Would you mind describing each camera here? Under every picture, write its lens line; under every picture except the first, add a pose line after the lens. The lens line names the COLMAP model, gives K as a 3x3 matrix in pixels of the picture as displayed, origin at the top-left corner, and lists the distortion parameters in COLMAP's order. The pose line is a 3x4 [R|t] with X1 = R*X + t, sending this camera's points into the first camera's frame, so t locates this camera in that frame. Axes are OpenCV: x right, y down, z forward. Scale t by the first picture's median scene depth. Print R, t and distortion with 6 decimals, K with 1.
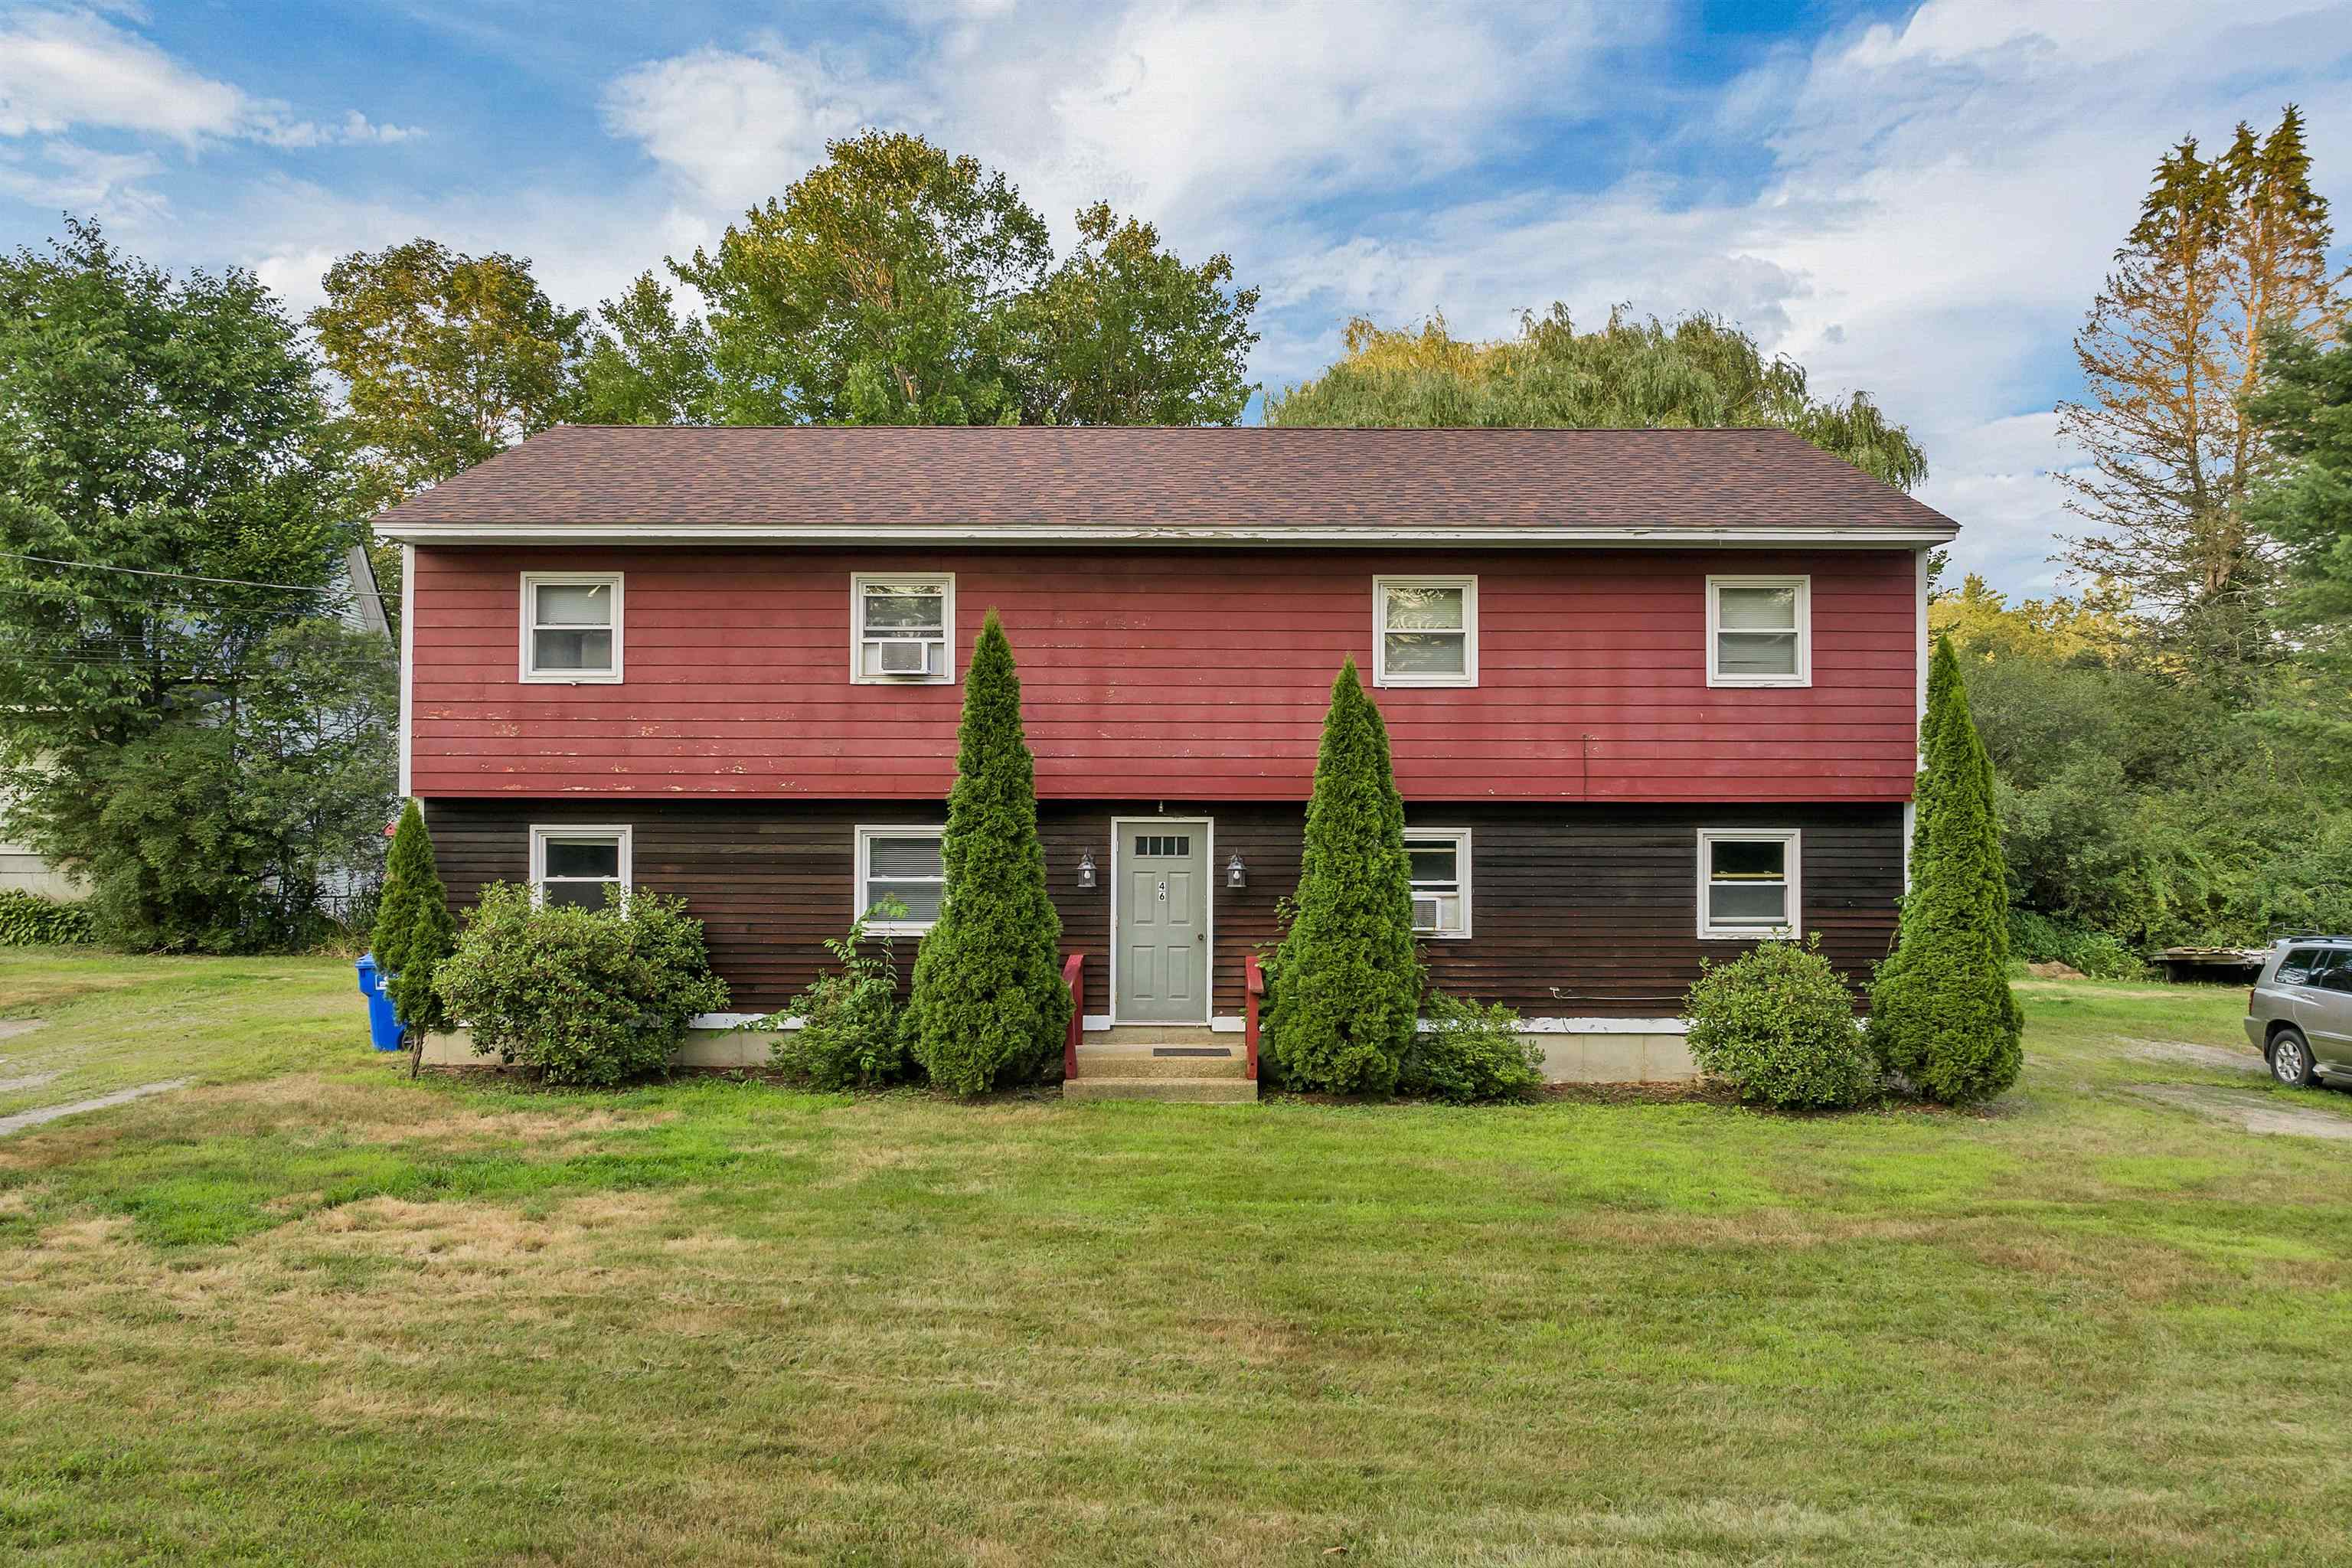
lens RADIAL K [[1686.0, 0, 1179.8], [0, 1686.0, 782.2], [0, 0, 1]] dist [-0.035586, 0.003331]
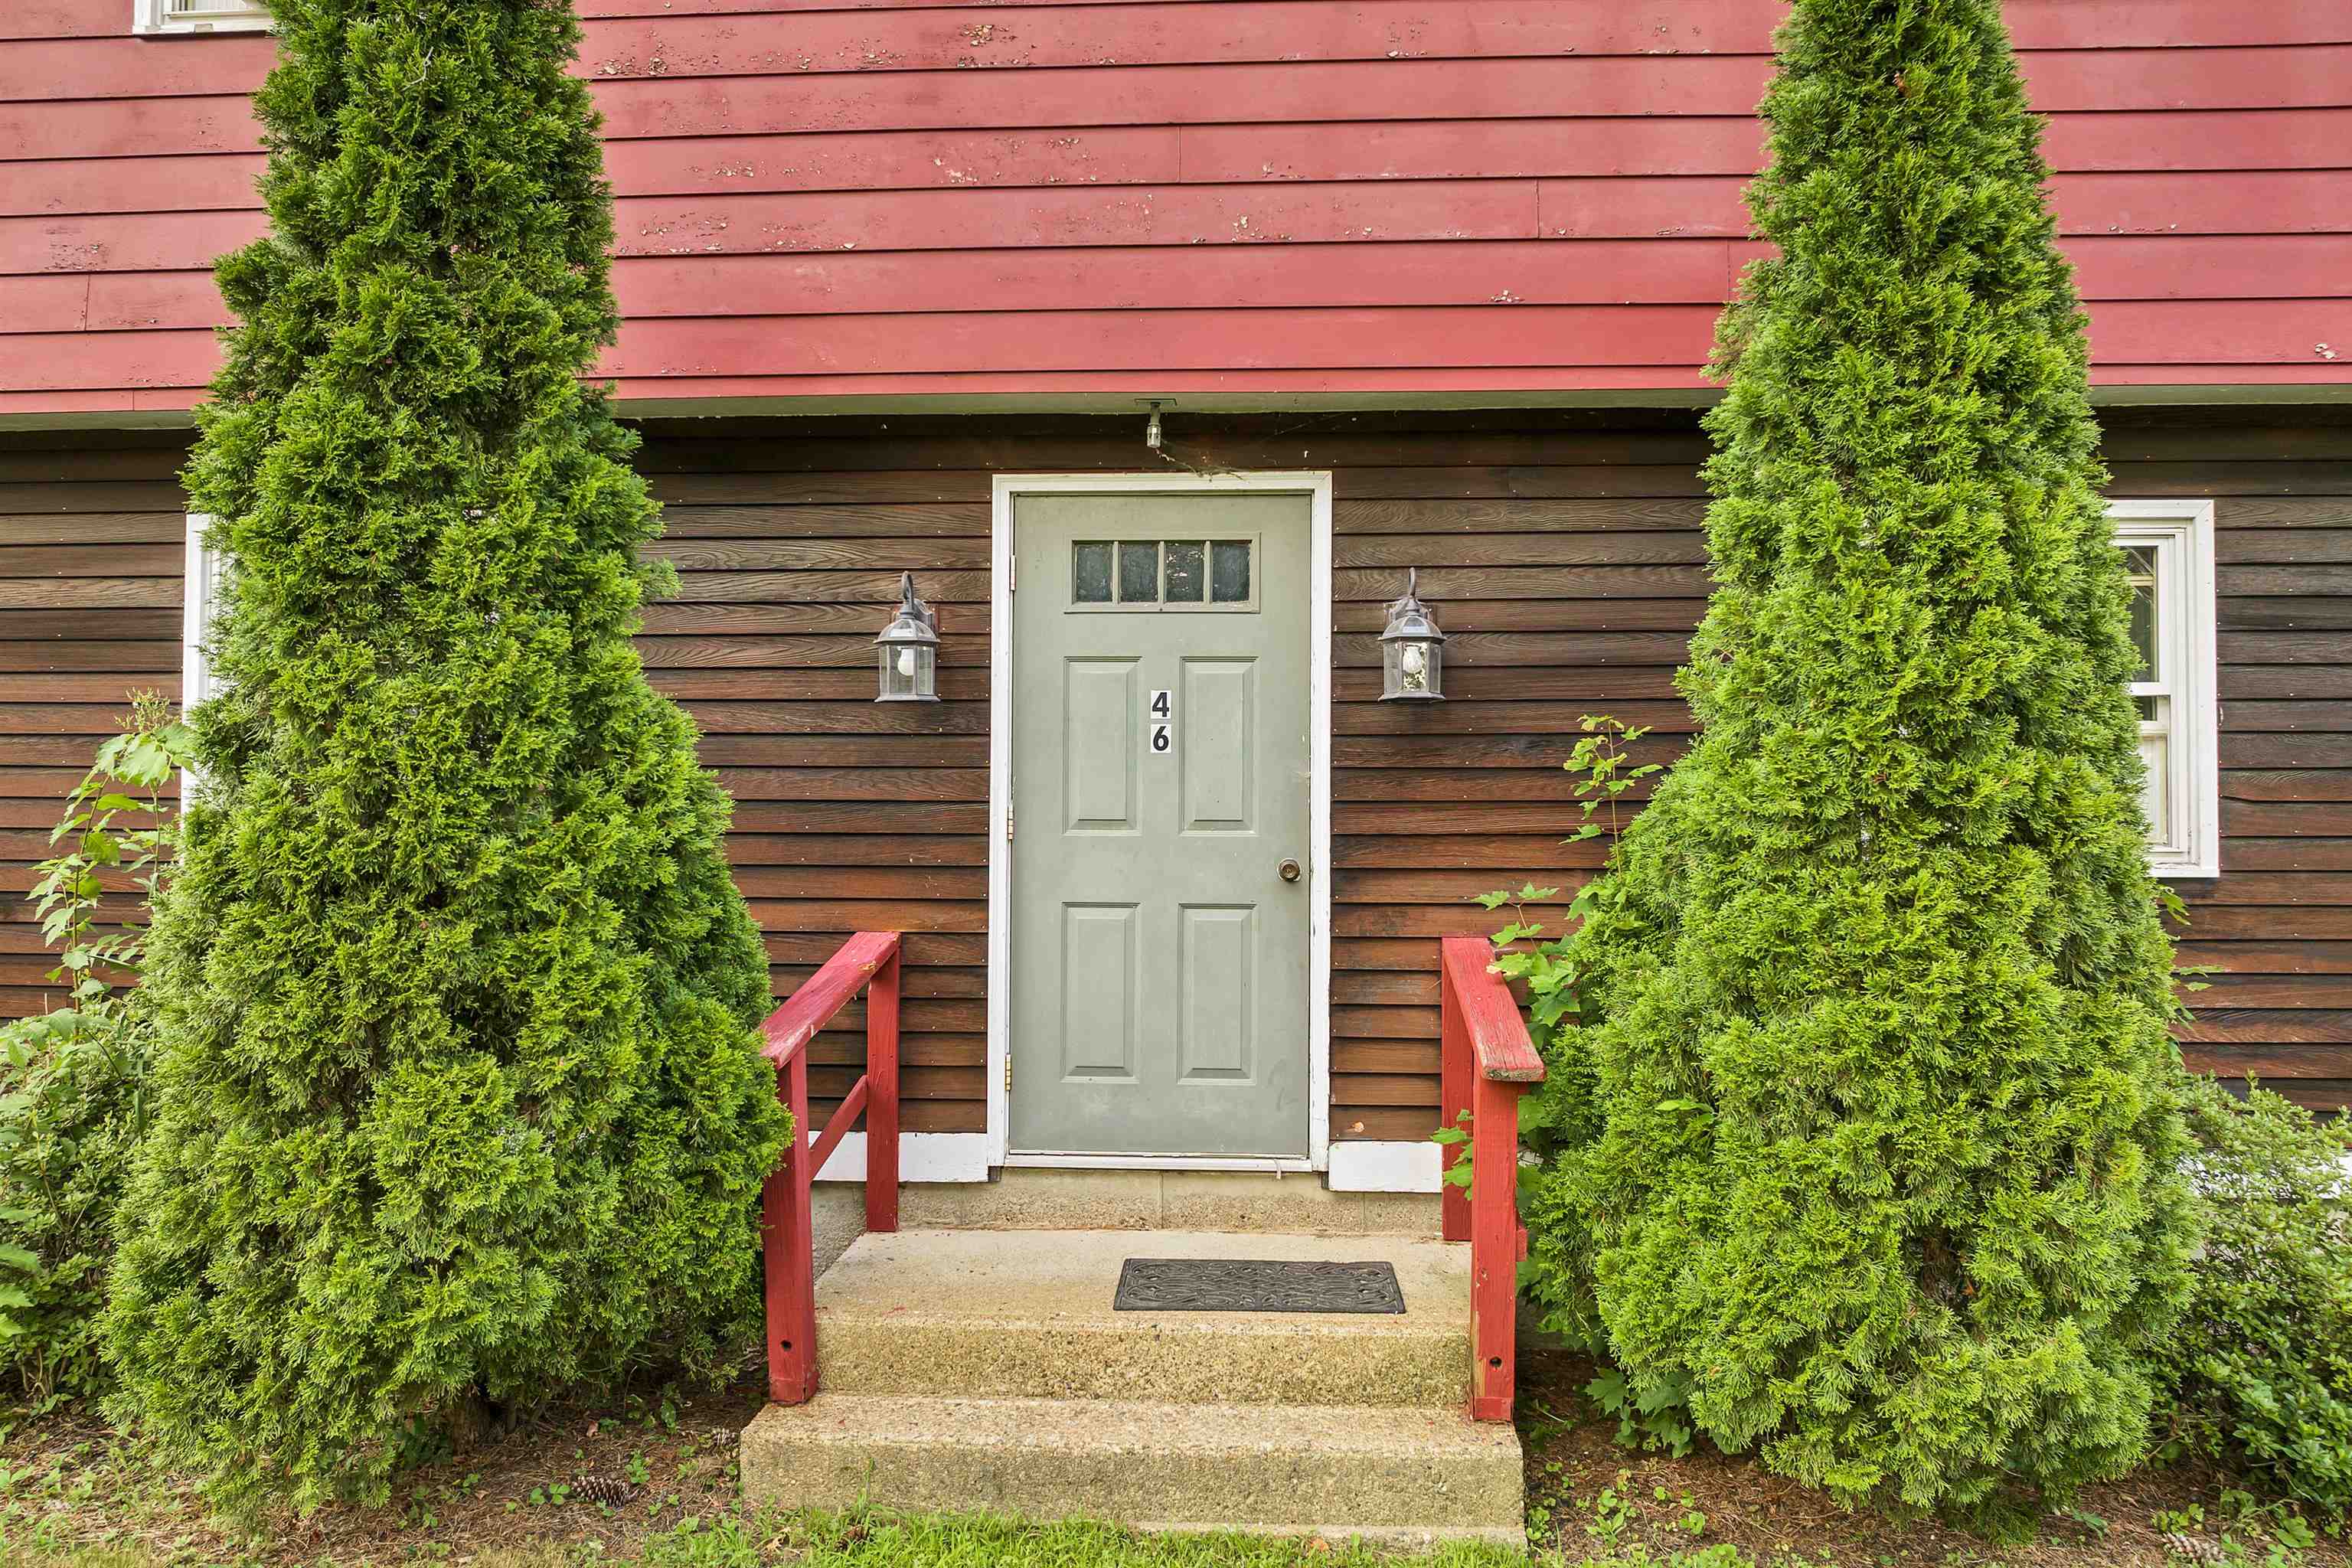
lens RADIAL K [[1686.0, 0, 1188.7], [0, 1686.0, 789.1], [0, 0, 1]] dist [-0.035586, 0.003331]
pose [[0.998880, -0.001067, -0.047299, 0.008731], [0.001238, 0.999993, 0.003587, 0.076861], [0.047295, -0.003641, 0.998874, 0.710234]]
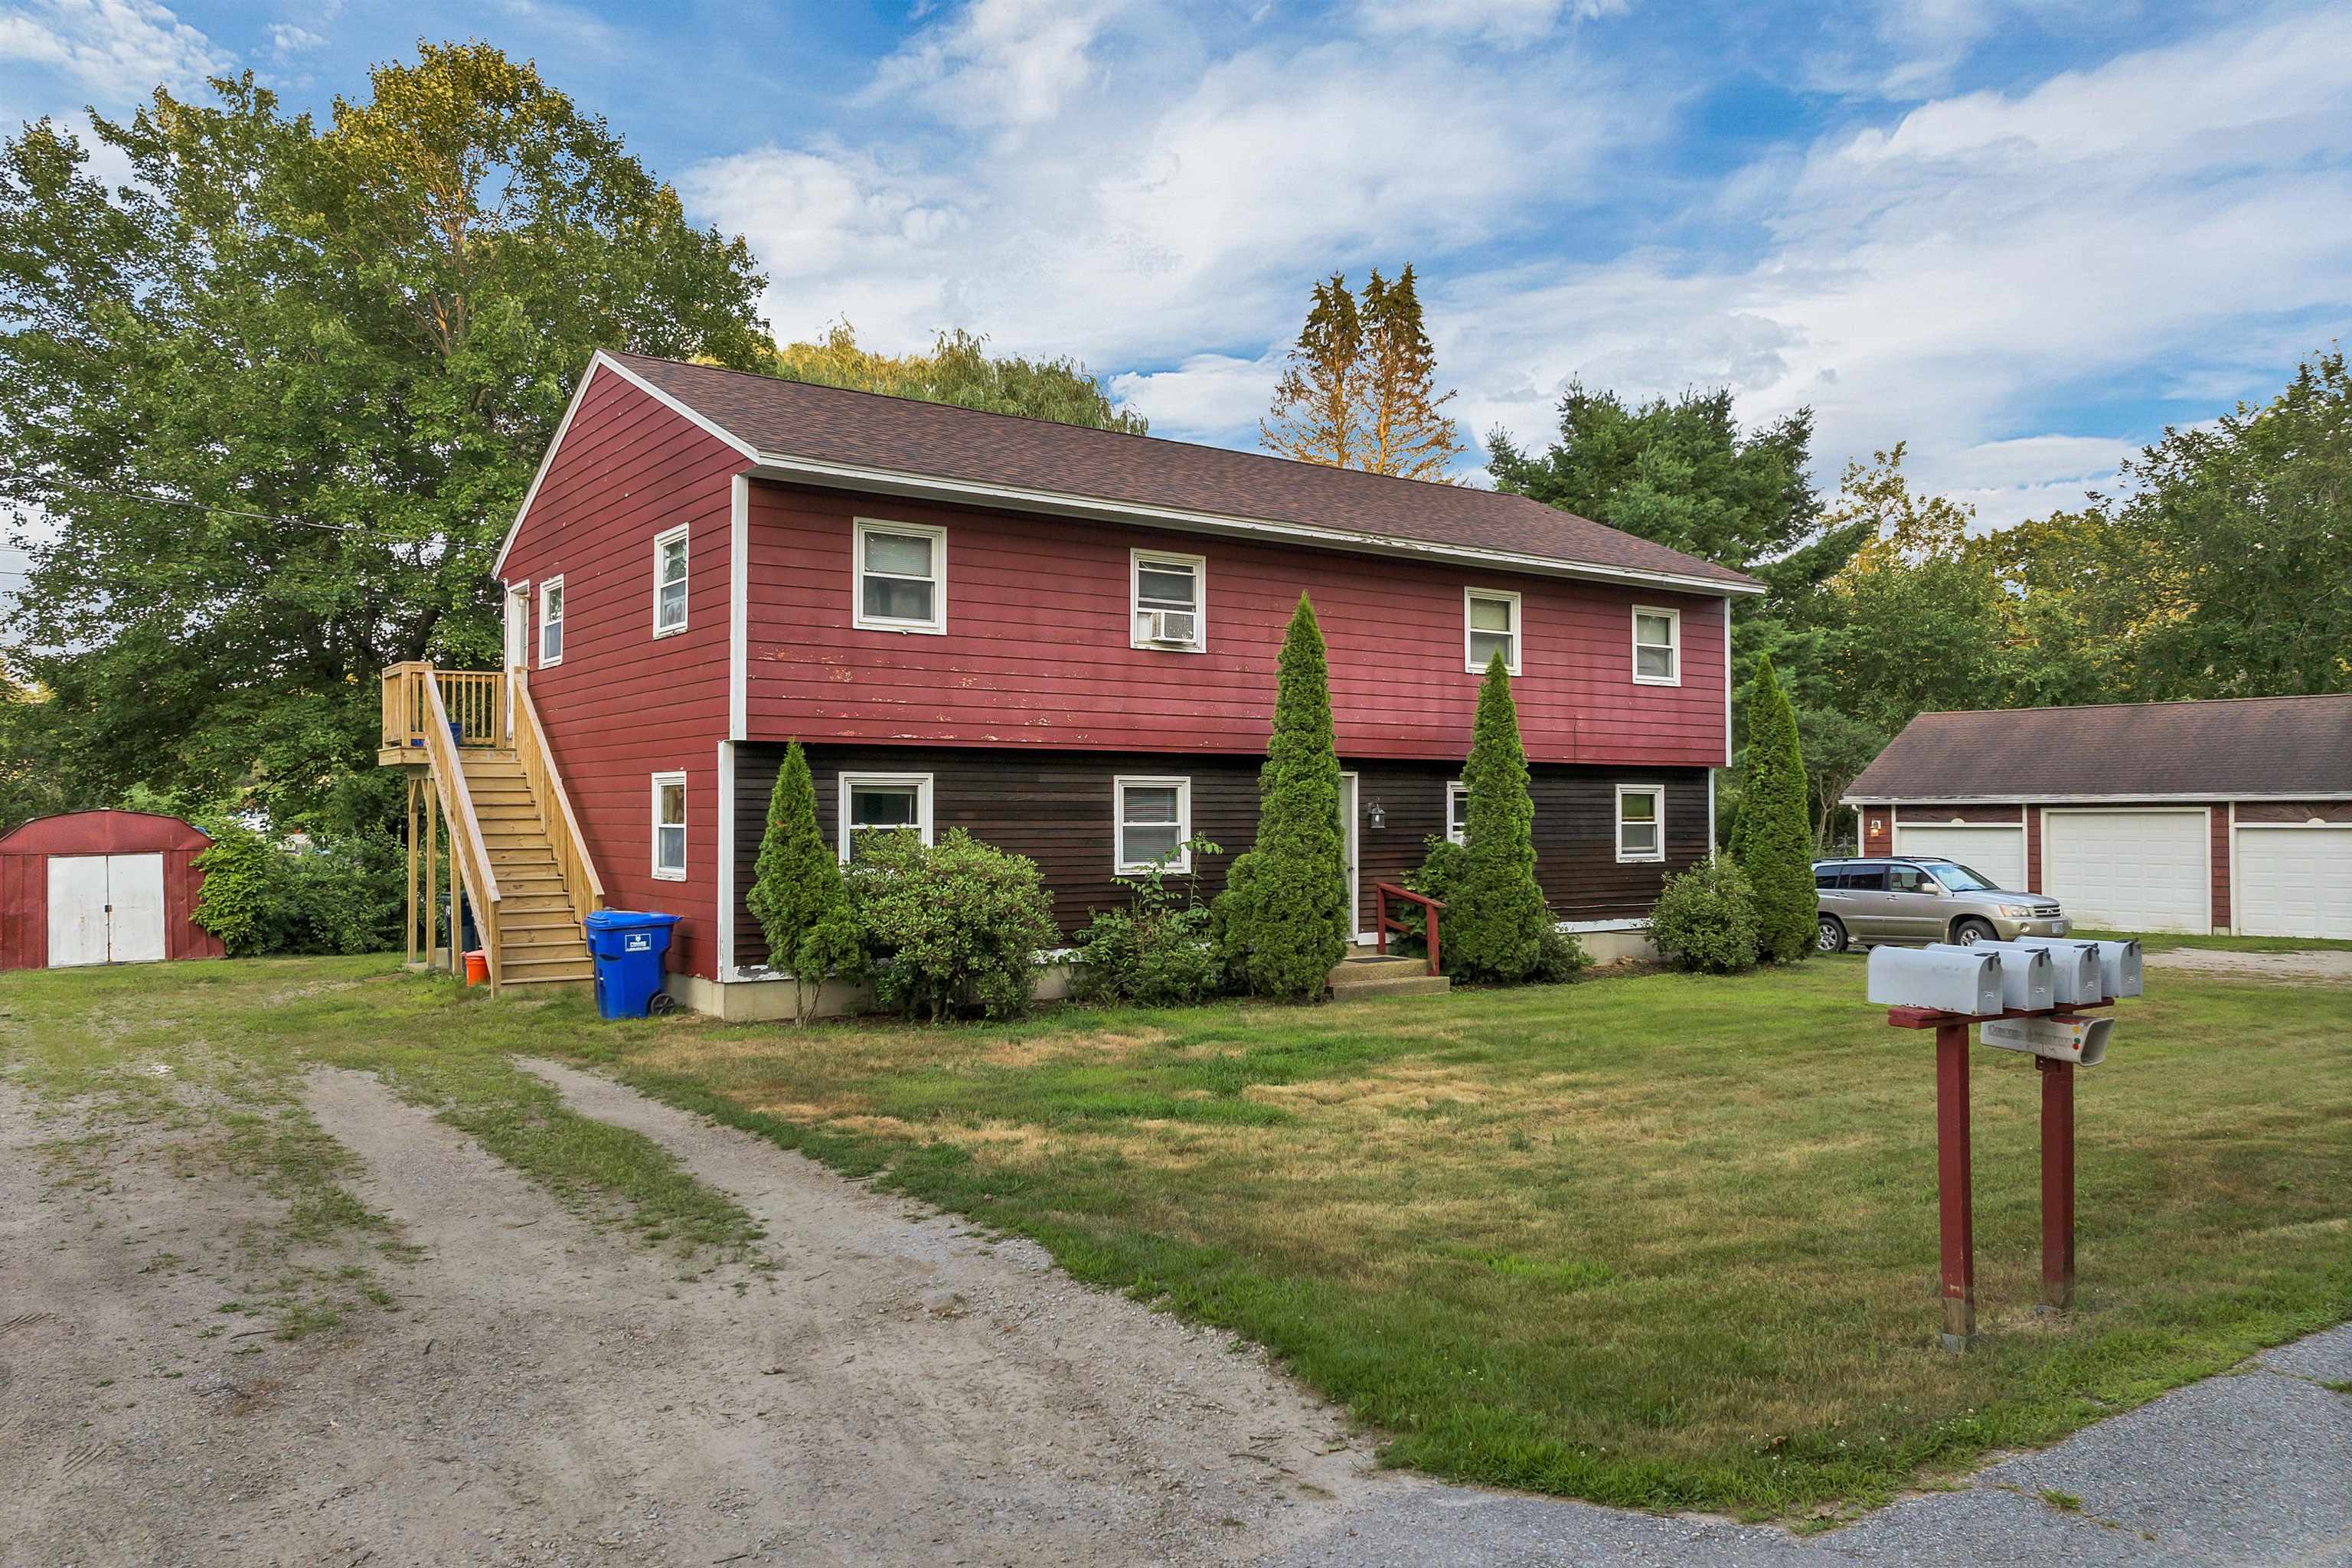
lens RADIAL K [[1686.0, 0, 1176.4], [0, 1686.0, 784.9], [0, 0, 1]] dist [-0.035586, 0.003331]
pose [[0.807487, 0.007140, 0.589843, -0.827517], [-0.007221, 0.999971, -0.002219, 0.034370], [-0.589842, -0.002467, 0.807515, 0.080496]]
